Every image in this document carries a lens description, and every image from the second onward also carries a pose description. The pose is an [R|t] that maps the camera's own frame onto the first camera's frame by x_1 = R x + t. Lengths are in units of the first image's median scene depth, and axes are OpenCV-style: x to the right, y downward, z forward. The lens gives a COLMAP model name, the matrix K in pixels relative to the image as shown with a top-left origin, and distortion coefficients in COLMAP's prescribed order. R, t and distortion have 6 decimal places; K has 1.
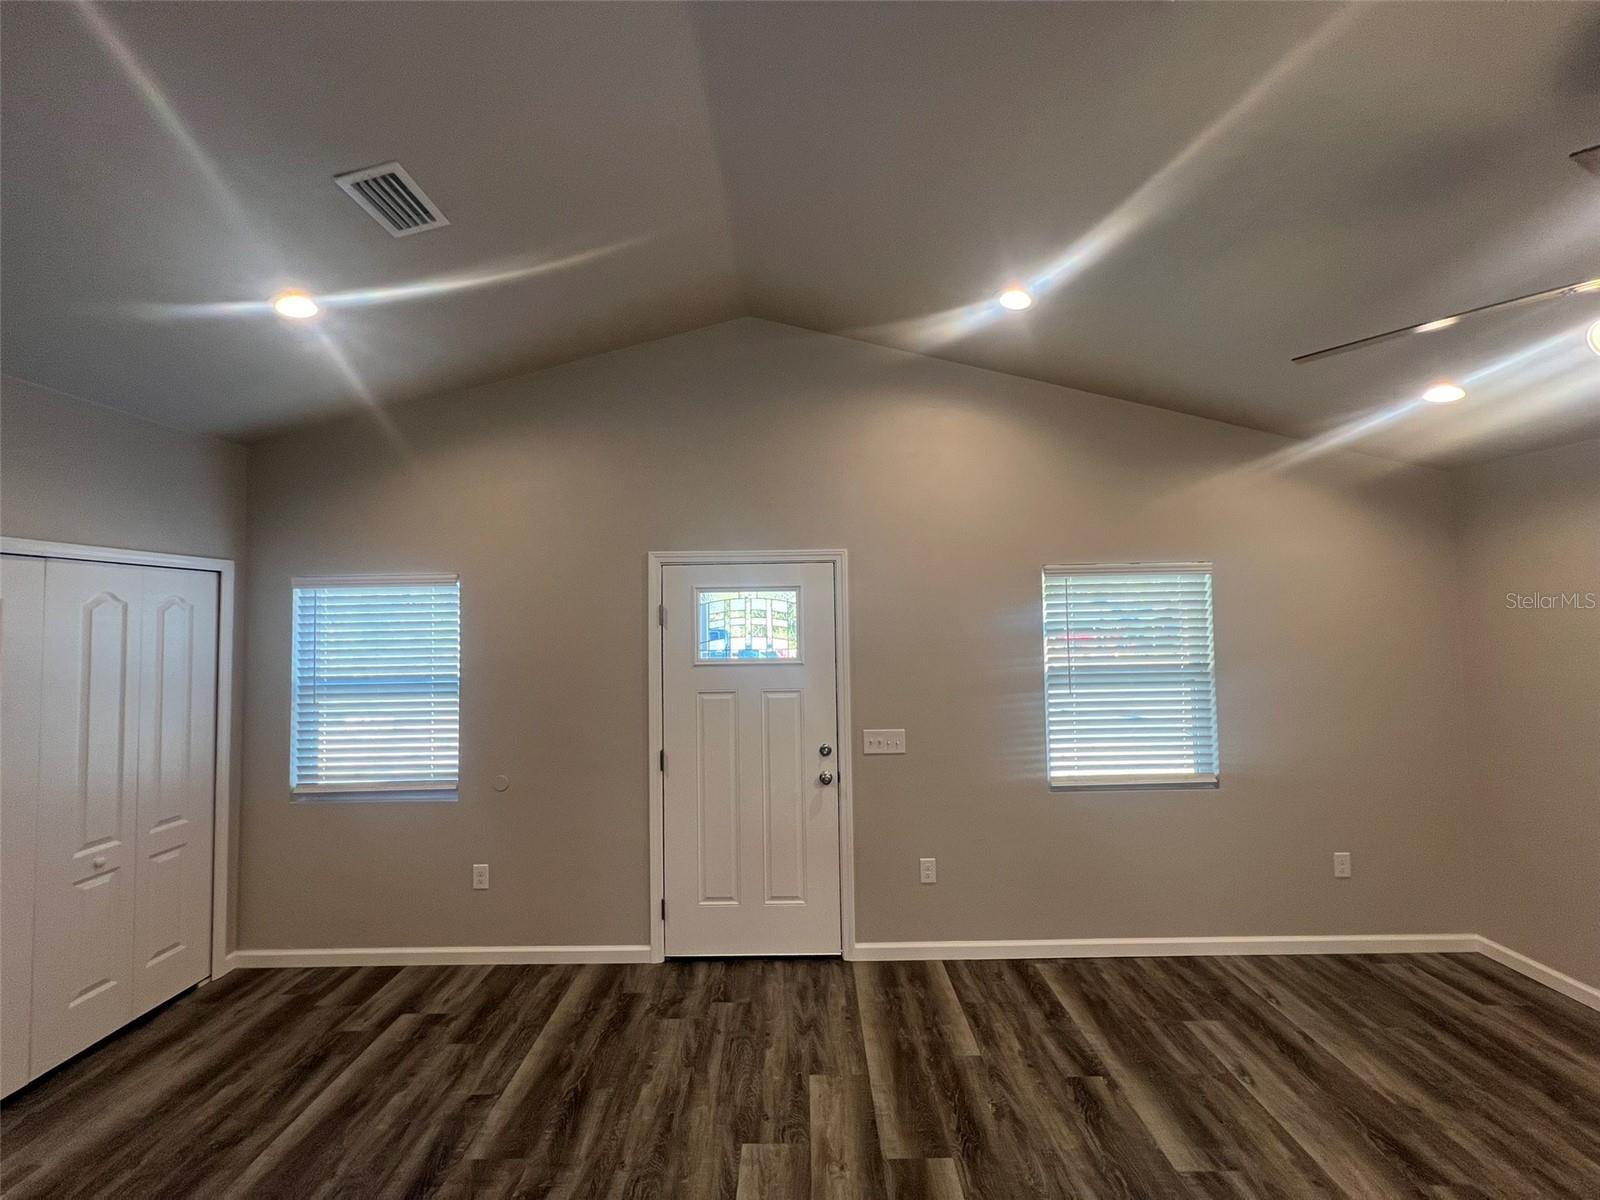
lens RADIAL K [[640.9, 0, 795.9], [0, 640.9, 597.4], [0, 0, 1]] dist [-0.004191, 0.001352]
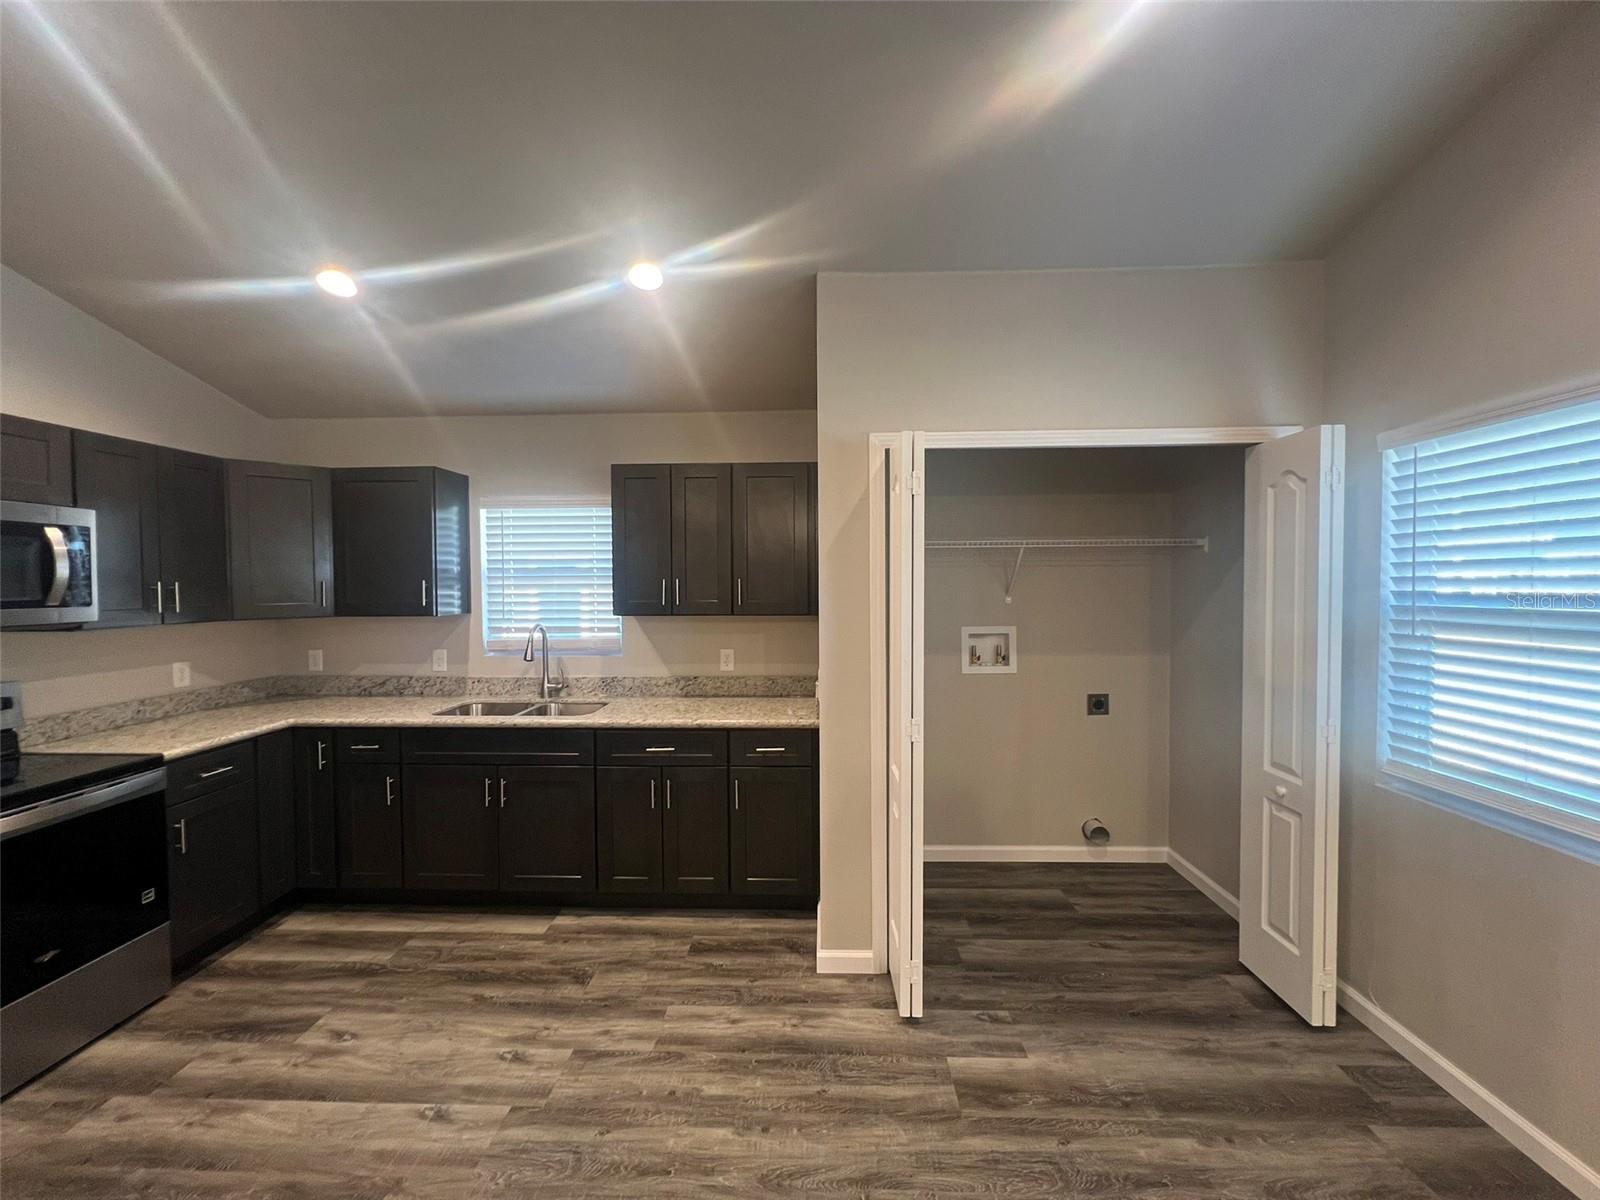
lens RADIAL K [[640.9, 0, 795.9], [0, 640.9, 597.4], [0, 0, 1]] dist [-0.004191, 0.001352]
pose [[-0.030009, 0.041441, -0.998690, -0.158101], [0.045132, 0.998177, 0.040064, 0.092984], [0.998530, -0.043871, -0.031825, 0.514193]]
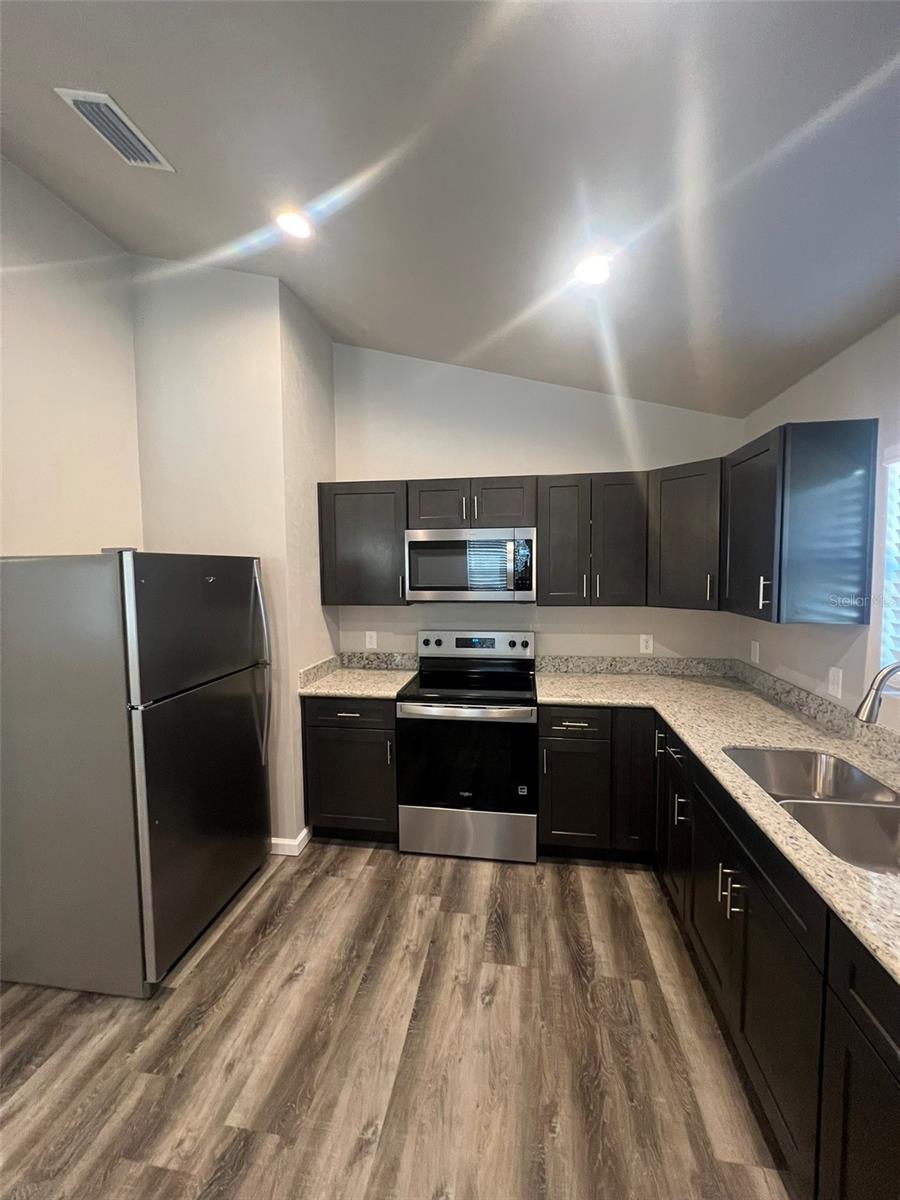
lens RADIAL K [[478.9, 0, 453.5], [0, 478.9, 597.9], [0, 0, 1]] dist [-0.001327, 0.000731]
pose [[-0.989155, 0.014043, 0.146202, -0.932812], [0.017765, 0.999550, 0.024184, 0.084852], [-0.145797, 0.026519, -0.988959, 0.542035]]
